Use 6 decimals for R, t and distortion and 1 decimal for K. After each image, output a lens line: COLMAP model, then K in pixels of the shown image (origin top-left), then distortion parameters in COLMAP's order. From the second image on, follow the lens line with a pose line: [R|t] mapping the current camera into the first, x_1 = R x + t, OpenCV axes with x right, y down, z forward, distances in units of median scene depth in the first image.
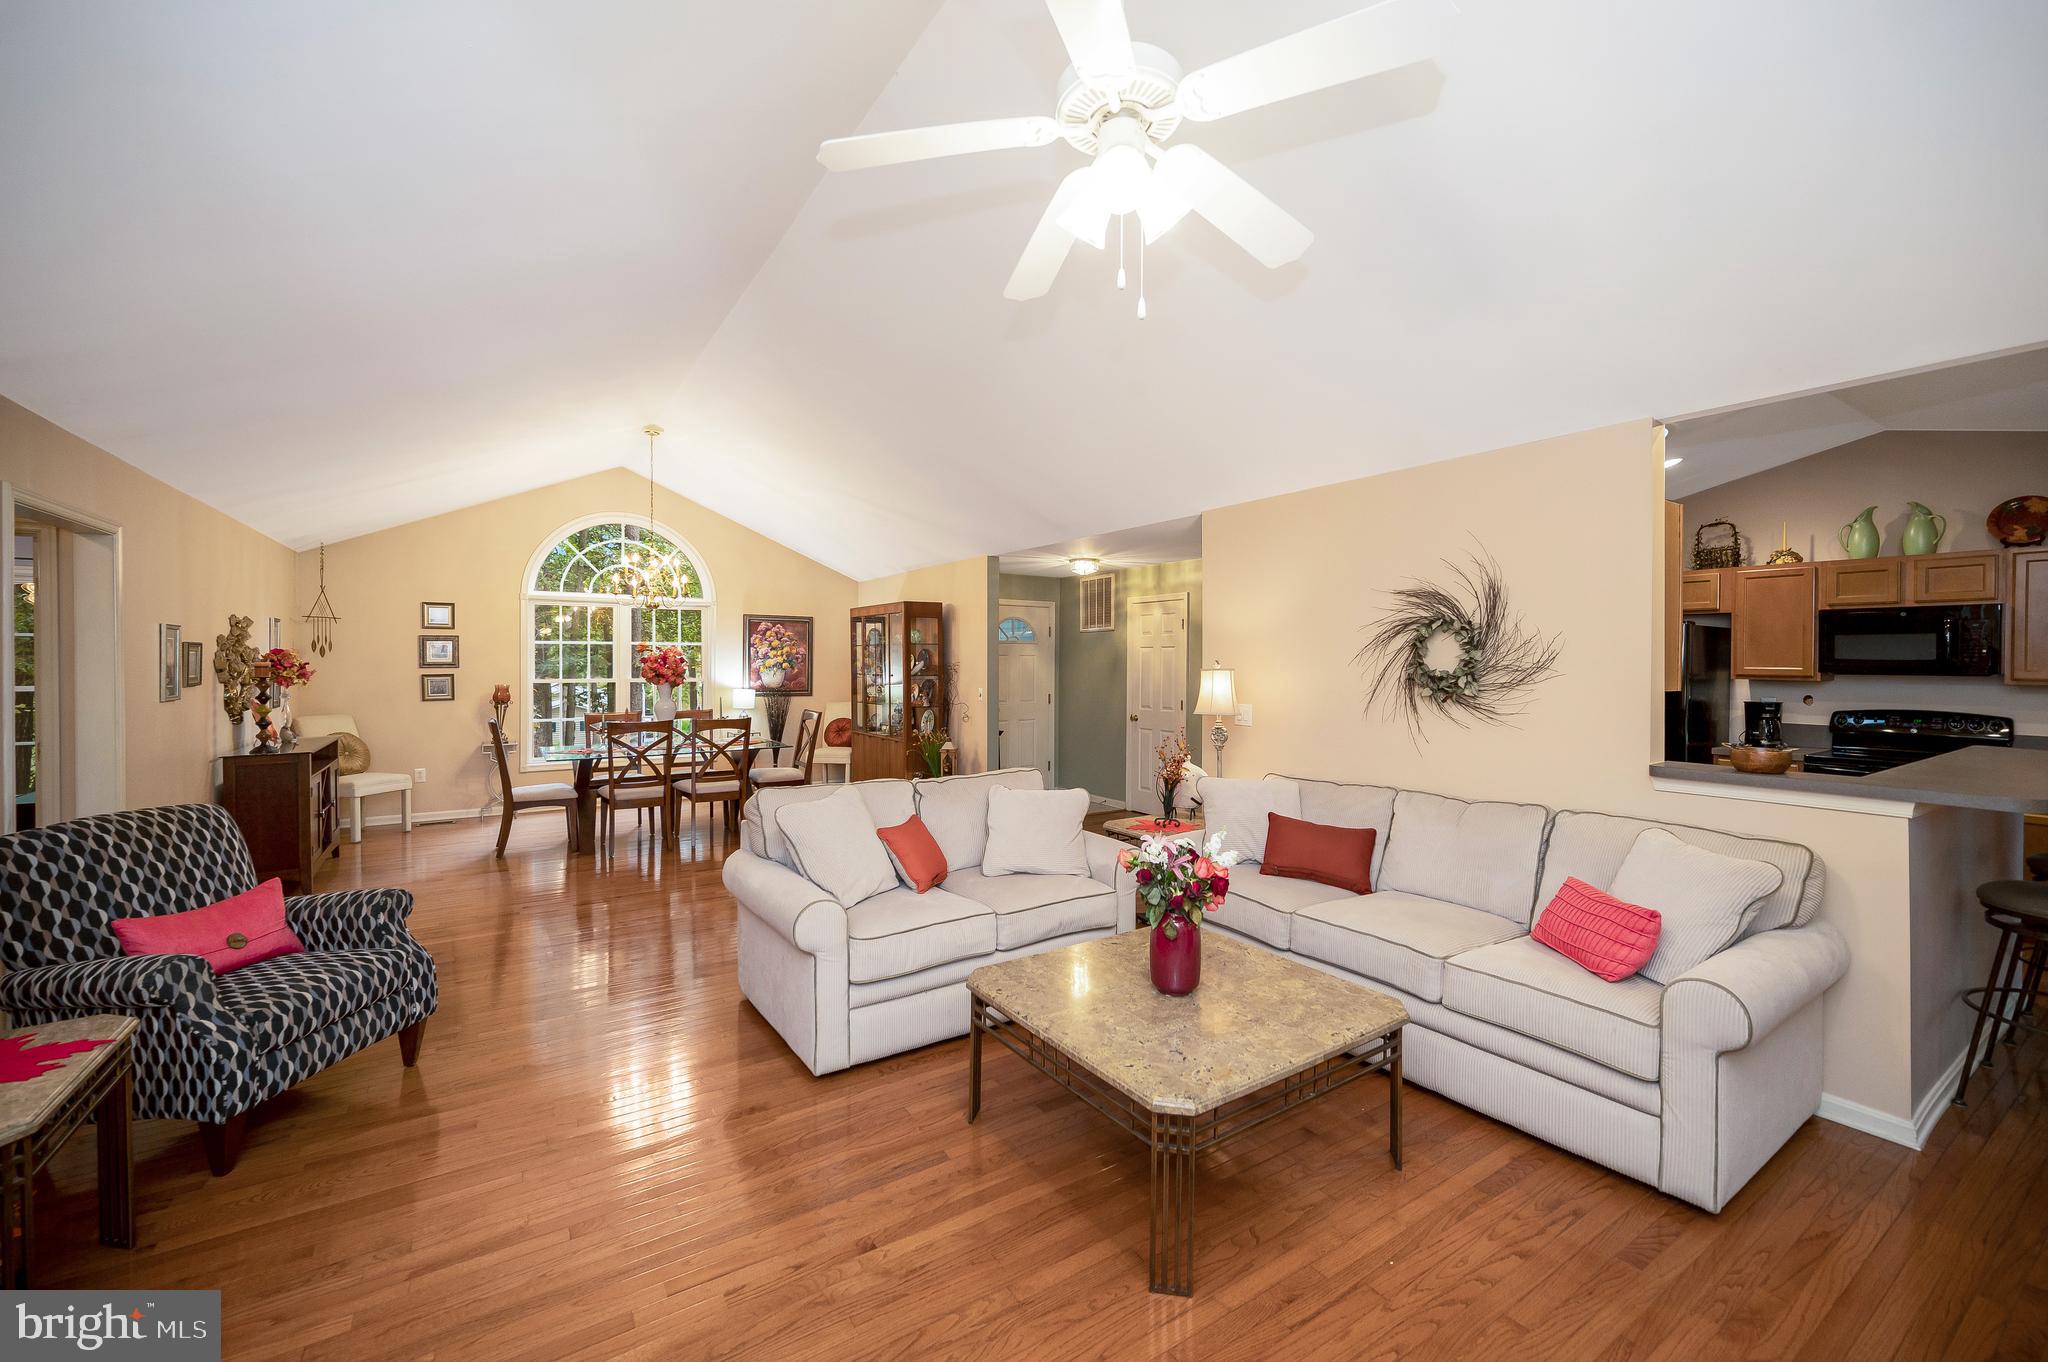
lens RADIAL K [[837.0, 0, 1028.2], [0, 837.0, 664.8], [0, 0, 1]] dist [0.003422, 0.000560]
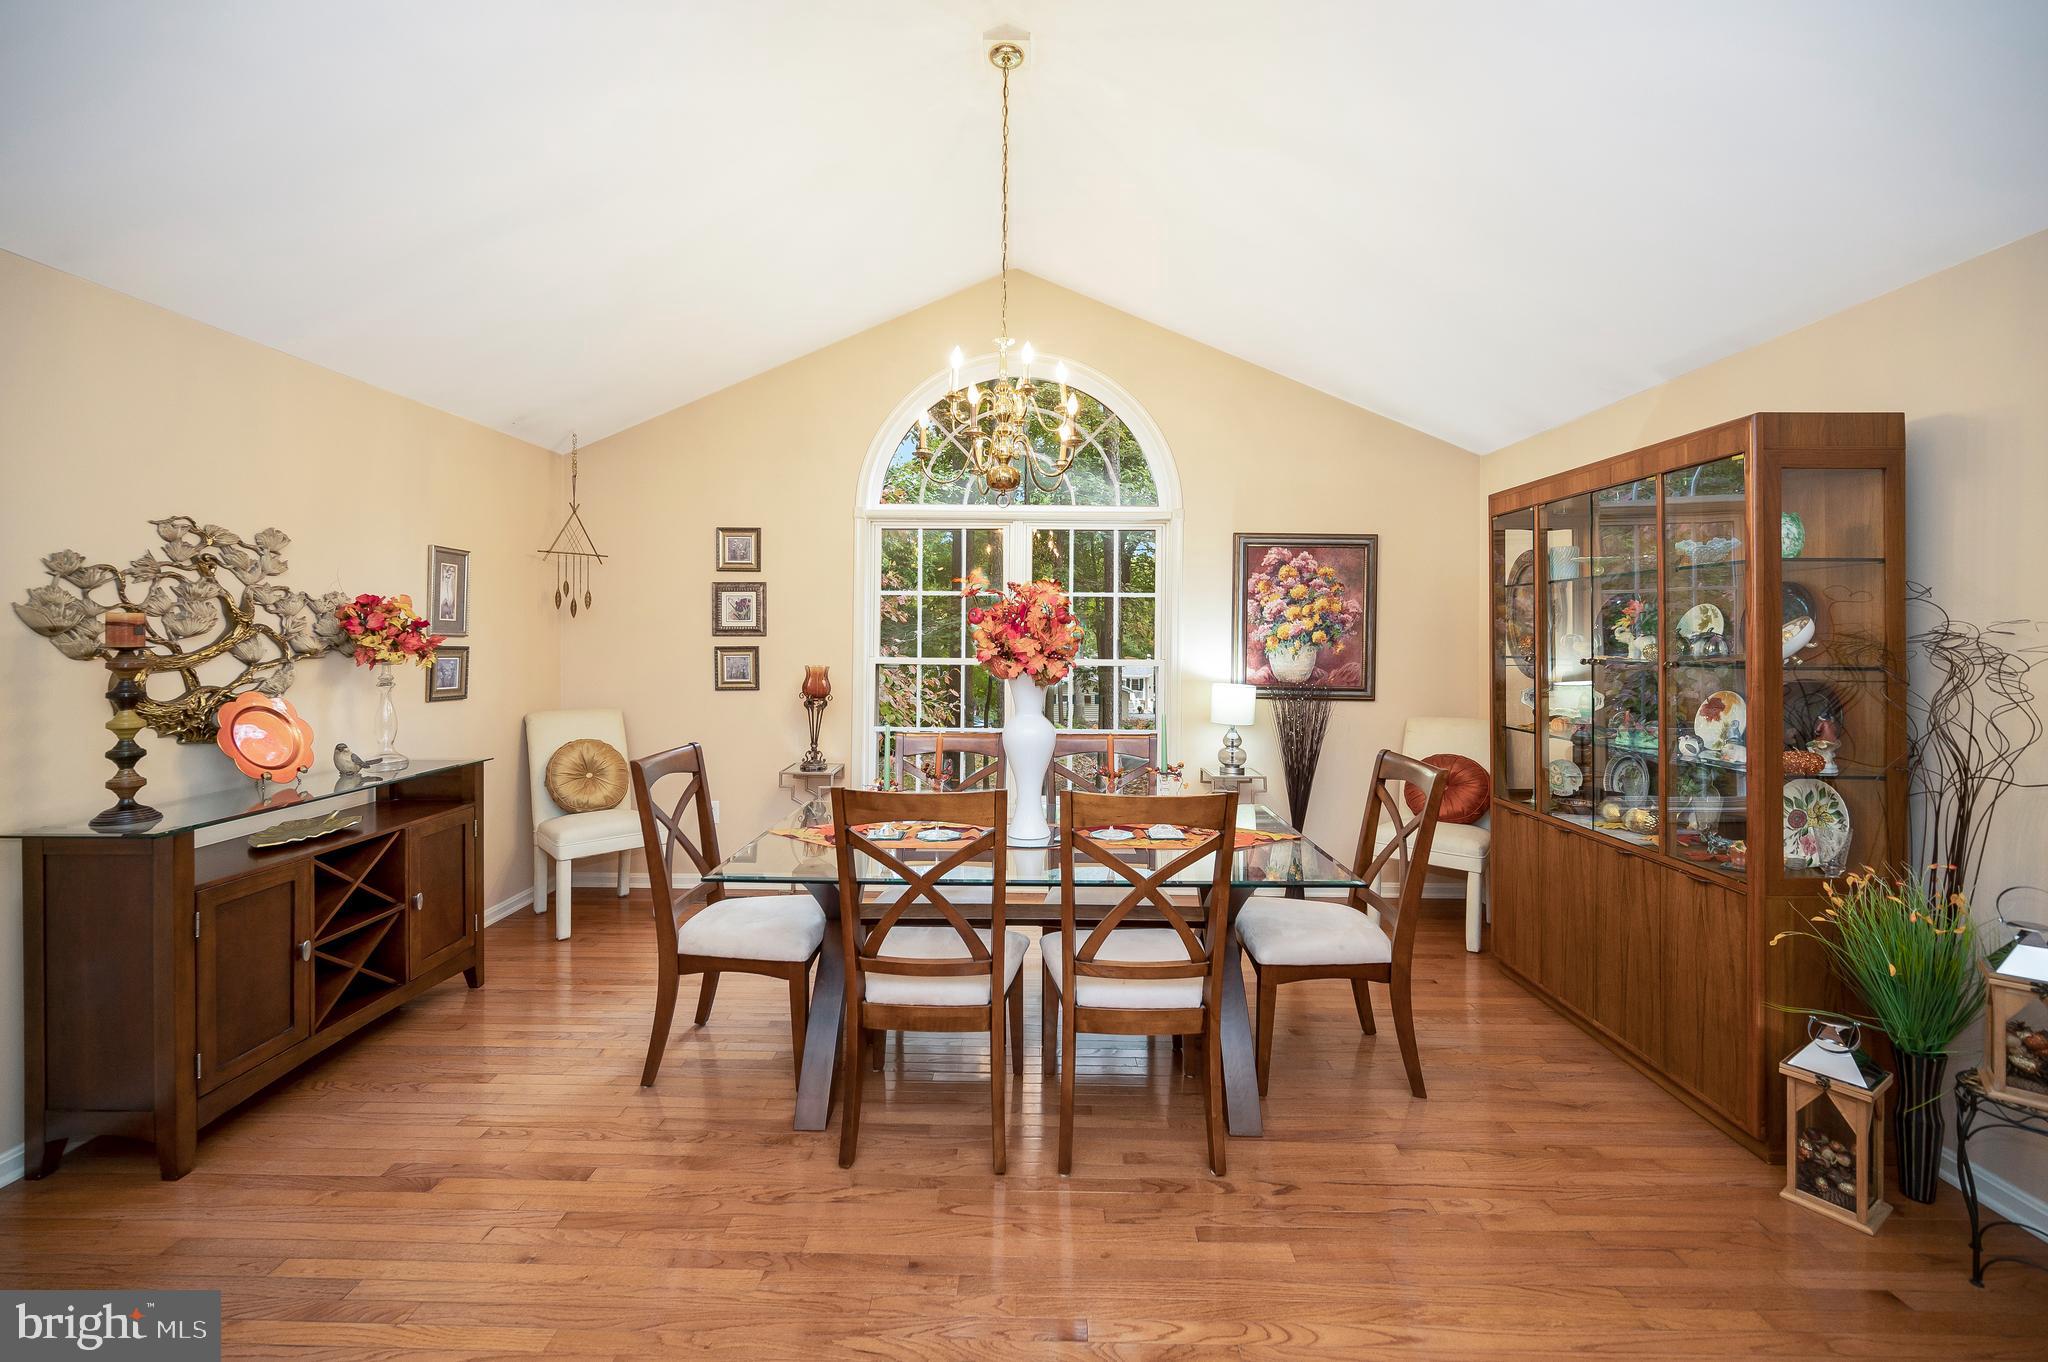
lens RADIAL K [[837.0, 0, 1024.6], [0, 837.0, 639.9], [0, 0, 1]] dist [0.003422, 0.000560]
pose [[0.830647, 0.006330, -0.556764, -0.177572], [-0.007451, 0.999972, 0.000253, 0.004250], [0.556750, 0.003938, 0.830671, 0.553805]]
